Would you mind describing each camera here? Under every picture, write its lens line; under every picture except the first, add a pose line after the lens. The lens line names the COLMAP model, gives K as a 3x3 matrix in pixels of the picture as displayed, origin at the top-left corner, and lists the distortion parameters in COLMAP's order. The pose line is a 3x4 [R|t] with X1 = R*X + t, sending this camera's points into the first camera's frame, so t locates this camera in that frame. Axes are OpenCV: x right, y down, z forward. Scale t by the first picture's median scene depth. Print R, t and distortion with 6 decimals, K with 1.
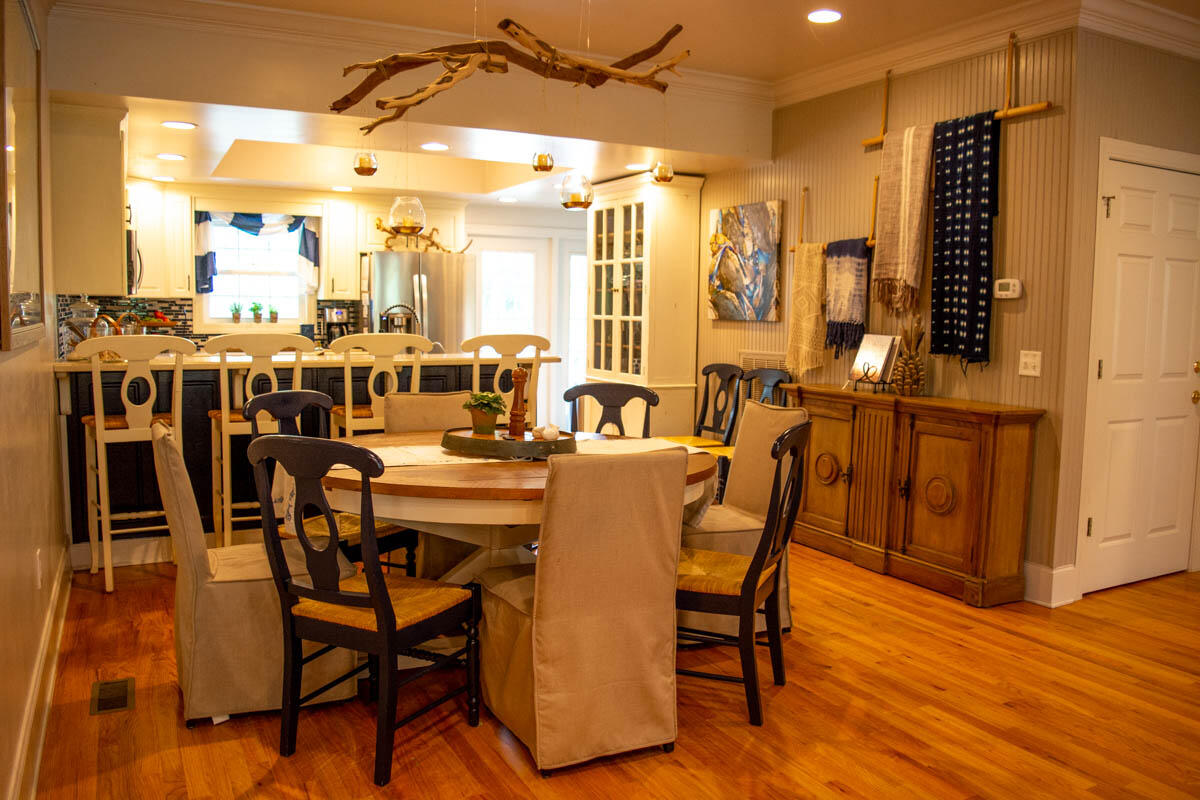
lens RADIAL K [[937.0, 0, 600.0], [0, 937.0, 400.0], [0, 0, 1]] dist [-0.098713, 0.028971]
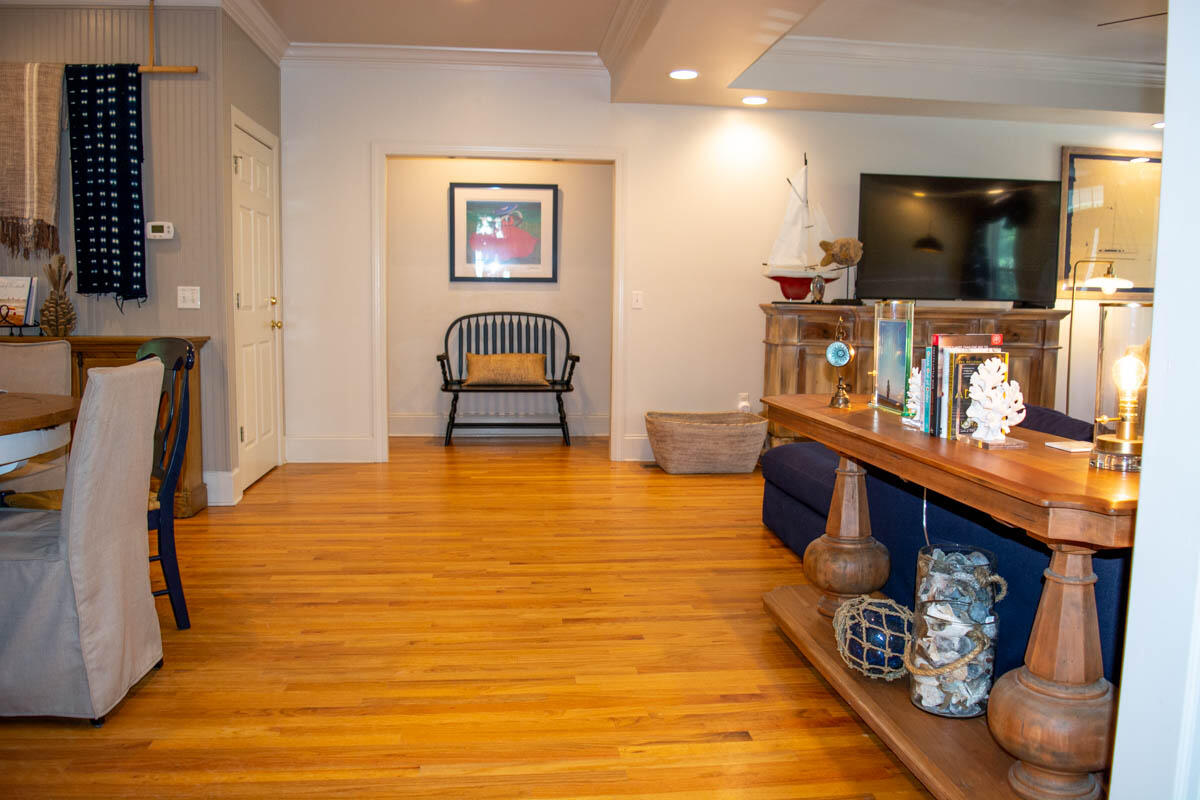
lens RADIAL K [[937.0, 0, 600.0], [0, 937.0, 400.0], [0, 0, 1]] dist [-0.098713, 0.028971]
pose [[0.358738, -0.108052, 0.927163, -0.358185], [0.081654, 0.993103, 0.084143, 0.027806], [-0.929860, 0.045521, 0.365086, 0.106039]]
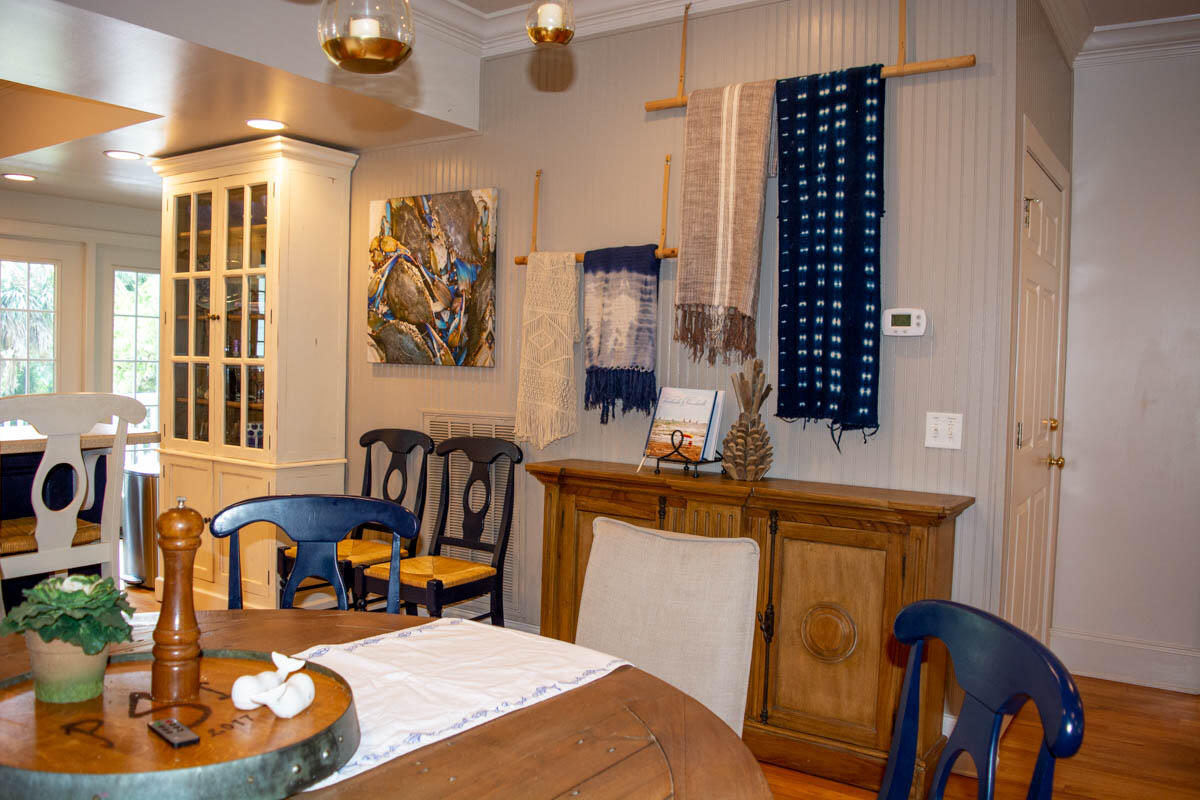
lens RADIAL K [[937.0, 0, 600.0], [0, 937.0, 400.0], [0, 0, 1]] dist [-0.098713, 0.028971]
pose [[0.876998, -0.012999, 0.480319, -0.080361], [0.033561, 0.998850, -0.034245, -0.041462], [-0.479321, 0.046153, 0.876425, 0.445958]]
